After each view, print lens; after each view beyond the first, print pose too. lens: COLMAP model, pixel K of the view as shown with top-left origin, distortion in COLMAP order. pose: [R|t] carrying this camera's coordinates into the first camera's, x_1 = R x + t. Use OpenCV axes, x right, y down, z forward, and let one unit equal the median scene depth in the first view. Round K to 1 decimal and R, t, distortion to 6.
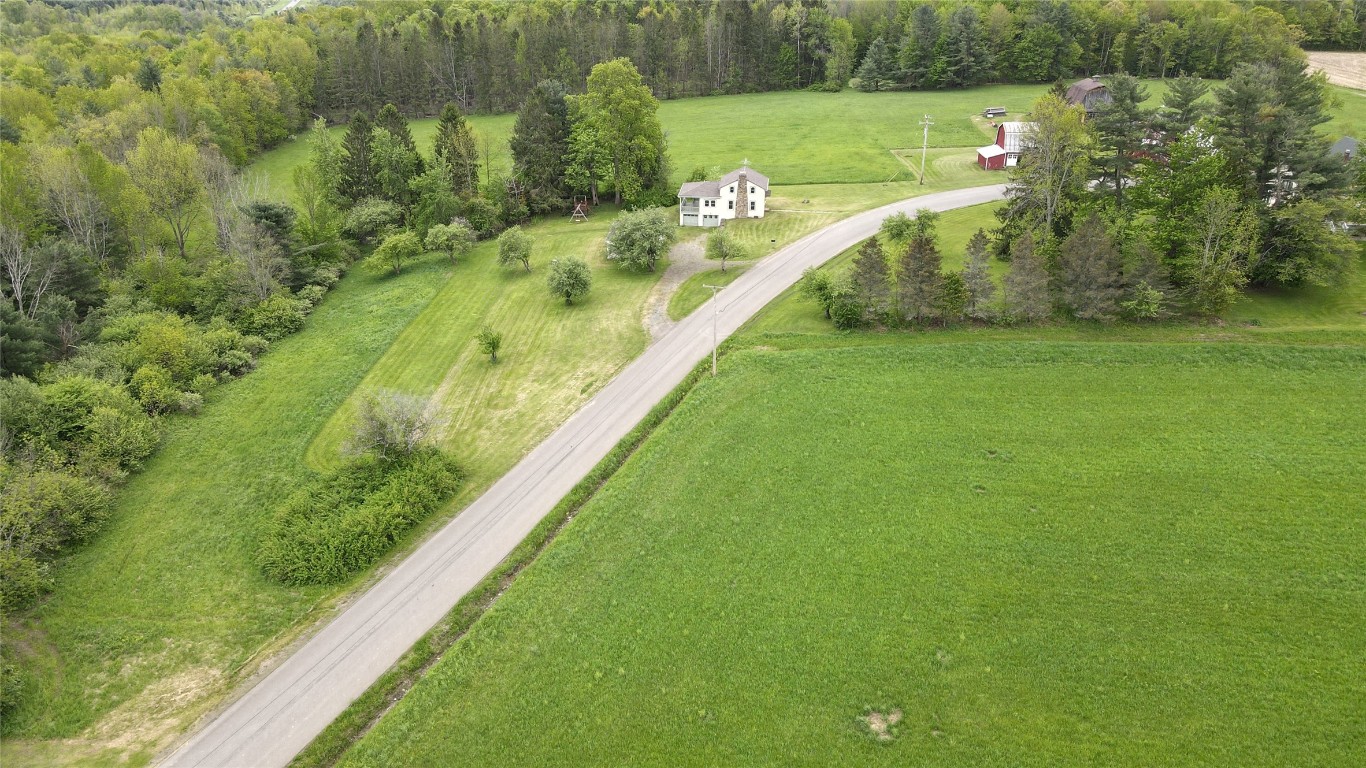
lens RADIAL K [[997.2, 0, 672.7], [0, 997.2, 380.3], [0, 0, 1]] dist [0.021678, 0.006127]
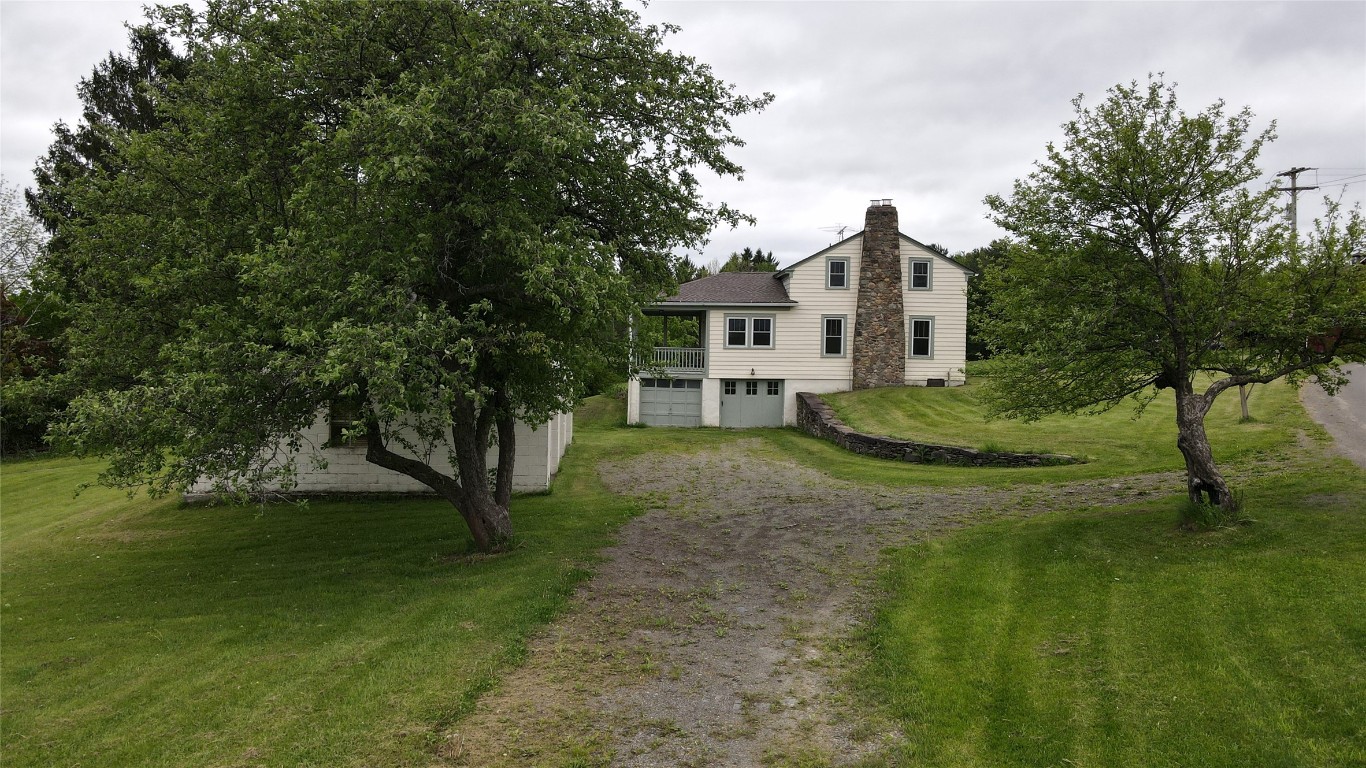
lens RADIAL K [[997.2, 0, 672.7], [0, 997.2, 380.3], [0, 0, 1]] dist [0.021678, 0.006127]
pose [[0.992520, 0.000357, 0.122081, -0.011748], [0.045999, 0.925202, -0.376677, -0.074014], [-0.113084, 0.379475, 0.918265, 0.780842]]
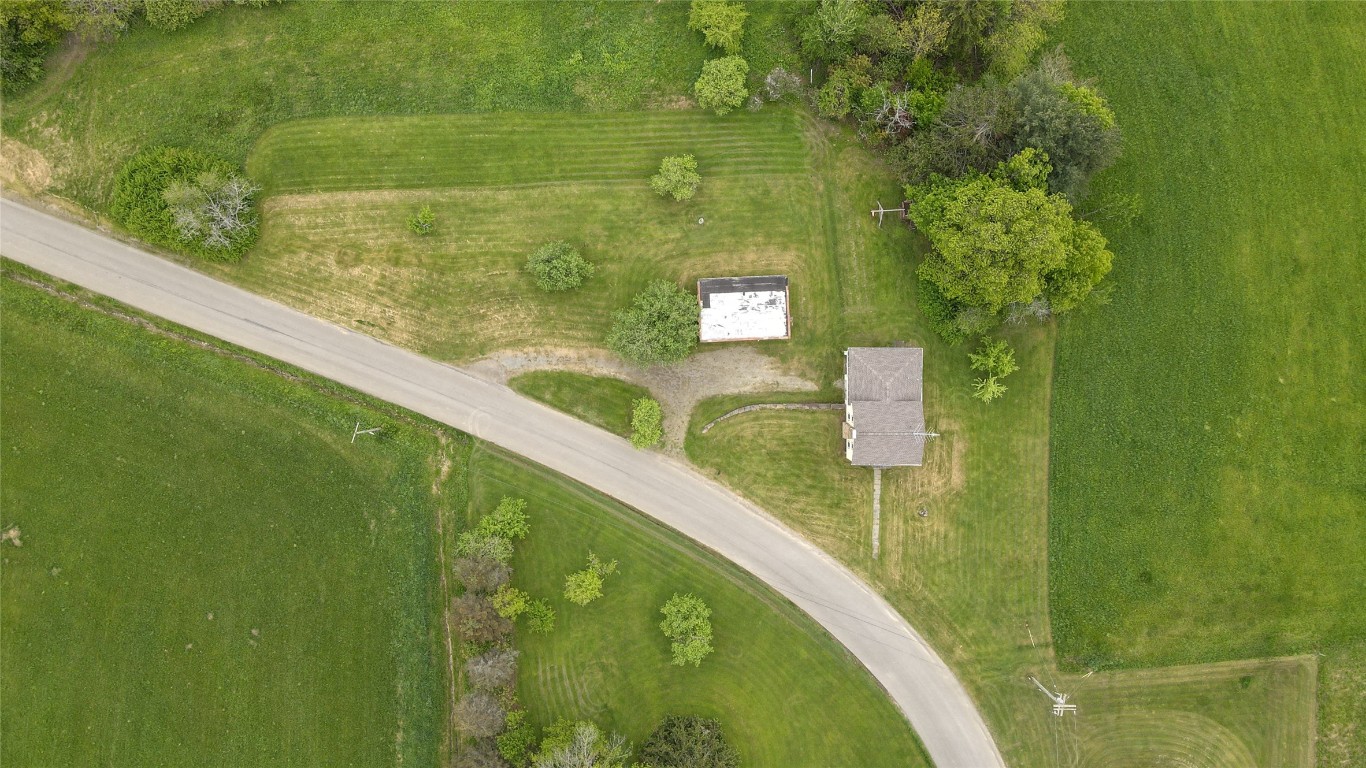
lens RADIAL K [[997.2, 0, 672.7], [0, 997.2, 380.3], [0, 0, 1]] dist [0.021678, 0.006127]
pose [[0.110433, 0.993689, 0.019681, -0.000475], [-0.404148, 0.026806, 0.914301, -0.836820], [0.908003, -0.108924, 0.404558, 0.563867]]
